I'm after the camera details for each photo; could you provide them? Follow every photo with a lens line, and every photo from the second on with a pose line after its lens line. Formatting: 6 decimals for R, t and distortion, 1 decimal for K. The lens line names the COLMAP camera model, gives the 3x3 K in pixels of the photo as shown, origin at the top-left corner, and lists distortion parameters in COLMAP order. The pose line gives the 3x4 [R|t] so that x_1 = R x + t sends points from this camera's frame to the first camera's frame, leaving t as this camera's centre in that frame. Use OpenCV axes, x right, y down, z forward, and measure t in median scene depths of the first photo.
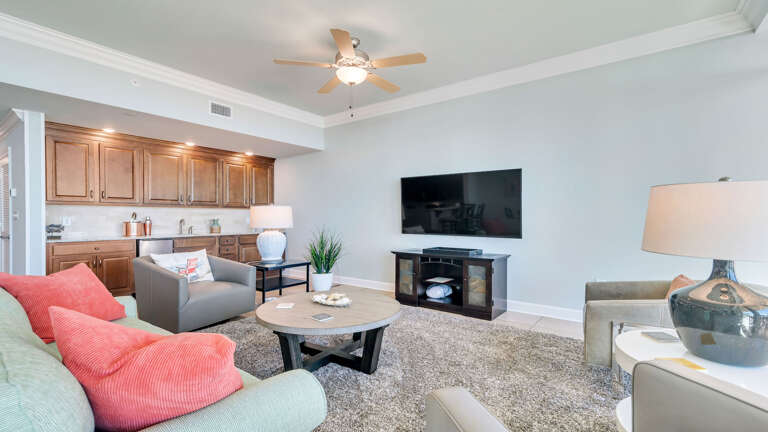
lens RADIAL K [[344.6, 0, 376.1], [0, 344.6, 217.0], [0, 0, 1]] dist [0.016368, -0.000098]
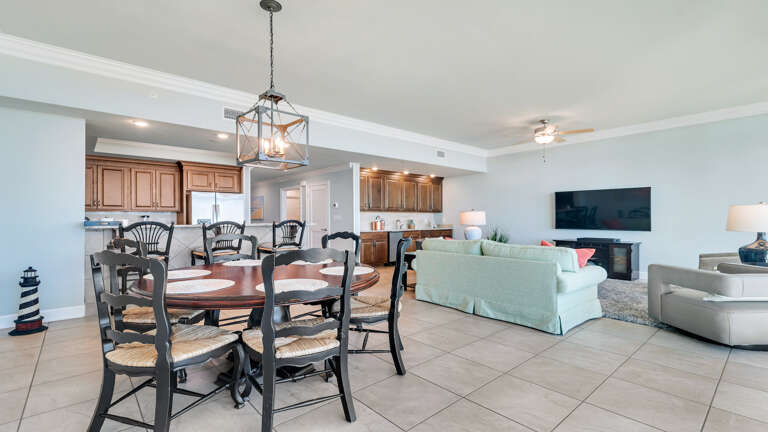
lens RADIAL K [[344.6, 0, 376.1], [0, 344.6, 217.0], [0, 0, 1]] dist [0.016368, -0.000098]
pose [[0.980767, -0.003195, -0.195154, -0.450064], [0.002242, 0.999984, -0.005106, 0.002316], [0.195167, 0.004570, 0.980759, -0.724364]]
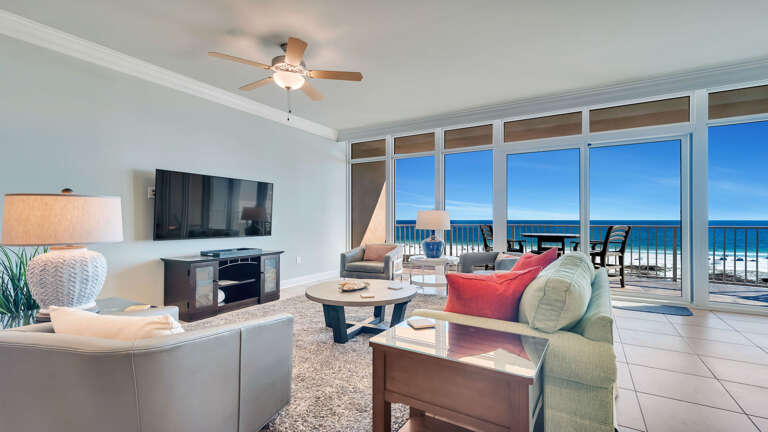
lens RADIAL K [[344.6, 0, 376.1], [0, 344.6, 217.0], [0, 0, 1]] dist [0.016368, -0.000098]
pose [[-0.097935, 0.006585, 0.995171, -0.854049], [-0.001255, 0.999976, -0.006741, -0.001125], [-0.995192, -0.001909, -0.097925, 0.655351]]
